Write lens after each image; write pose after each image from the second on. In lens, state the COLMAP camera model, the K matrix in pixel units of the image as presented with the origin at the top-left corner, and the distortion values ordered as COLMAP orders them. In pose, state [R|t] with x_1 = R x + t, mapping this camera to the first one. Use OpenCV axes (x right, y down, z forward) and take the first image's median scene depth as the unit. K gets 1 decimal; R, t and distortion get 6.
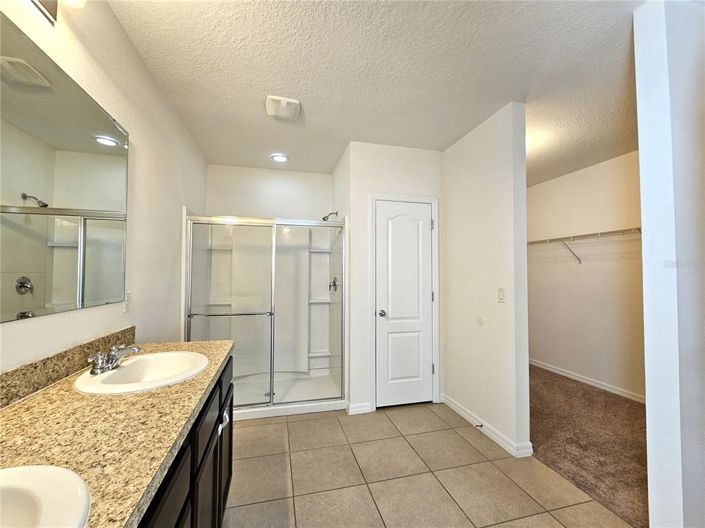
lens RADIAL K [[289.5, 0, 347.6], [0, 289.5, 267.6], [0, 0, 1]] dist [0.000423, 0.000085]
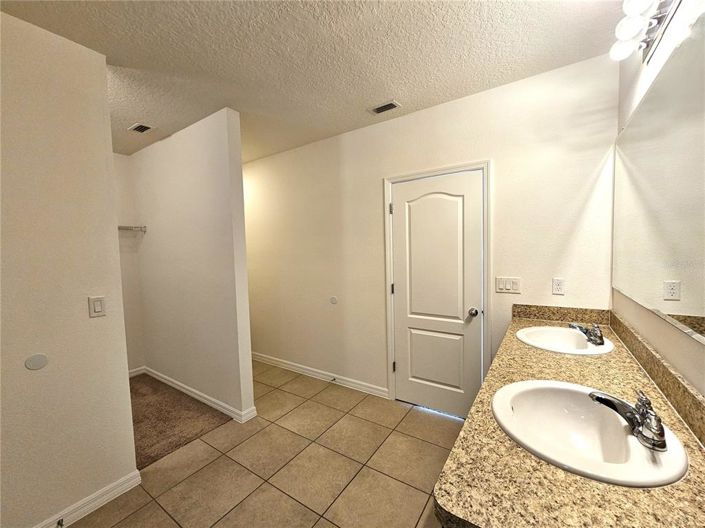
lens RADIAL K [[289.5, 0, 347.6], [0, 289.5, 267.6], [0, 0, 1]] dist [0.000423, 0.000085]
pose [[-0.658953, -0.026828, 0.751706, -1.054752], [0.008490, 0.999035, 0.043097, -0.079416], [-0.752136, 0.034781, -0.658089, 2.356117]]
